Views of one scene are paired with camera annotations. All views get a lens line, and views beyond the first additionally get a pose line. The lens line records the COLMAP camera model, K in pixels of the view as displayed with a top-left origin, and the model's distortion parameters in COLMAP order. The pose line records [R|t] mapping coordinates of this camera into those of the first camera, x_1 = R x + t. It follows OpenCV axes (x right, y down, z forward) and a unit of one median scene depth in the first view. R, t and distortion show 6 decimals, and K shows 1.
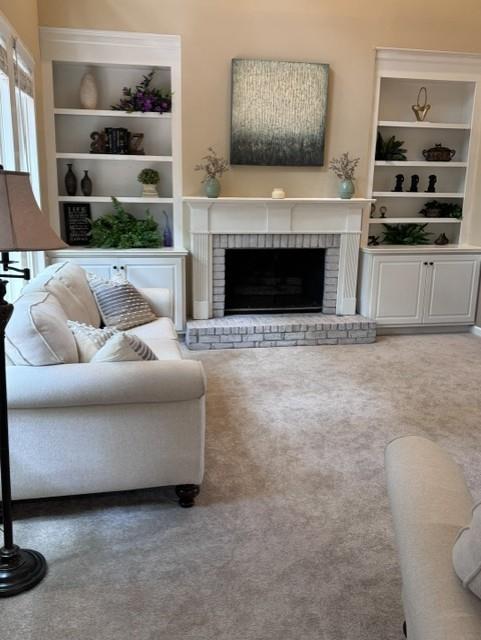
lens RADIAL K [[583.6, 0, 240.0], [0, 583.6, 348.9], [0, 0, 1]] dist [0.007393, 0.002697]
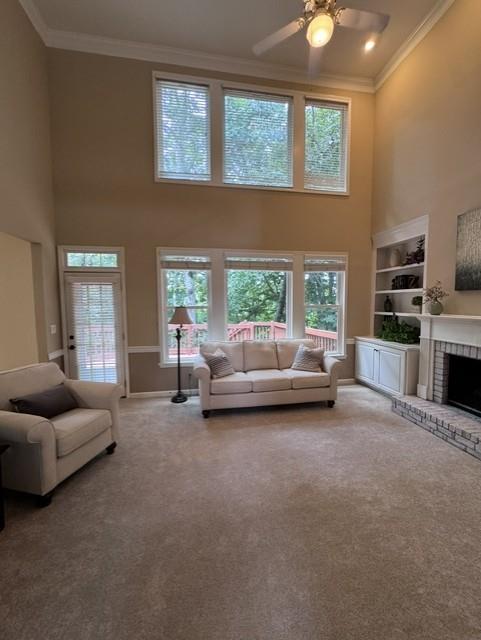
lens RADIAL K [[255.9, 0, 240.5], [0, 255.9, 320.0], [0, 0, 1]] dist [0.000858, -0.000092]
pose [[-0.024842, 0.051351, -0.998372, 0.573249], [-0.269349, 0.961404, 0.056152, -0.155393], [0.962722, 0.270305, -0.010052, 0.559584]]
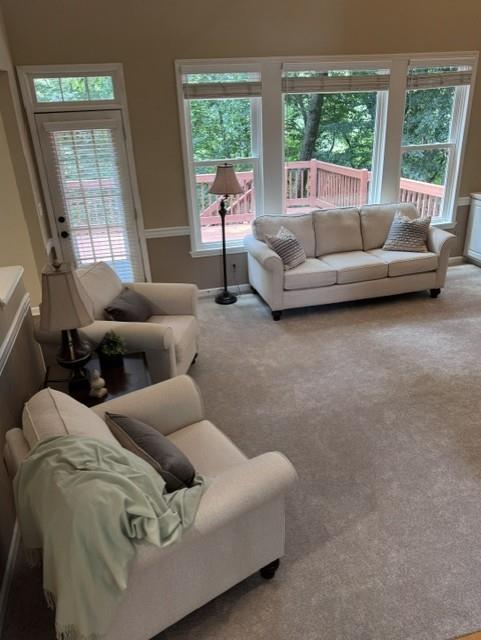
lens RADIAL K [[496.0, 0, 240.5], [0, 496.0, 320.0], [0, 0, 1]] dist [0.115276, -0.162996]
pose [[0.047834, 0.389235, -0.919896, 0.833240], [-0.235799, 0.899321, 0.368268, -0.197906], [0.970624, 0.199295, 0.134799, 0.332454]]
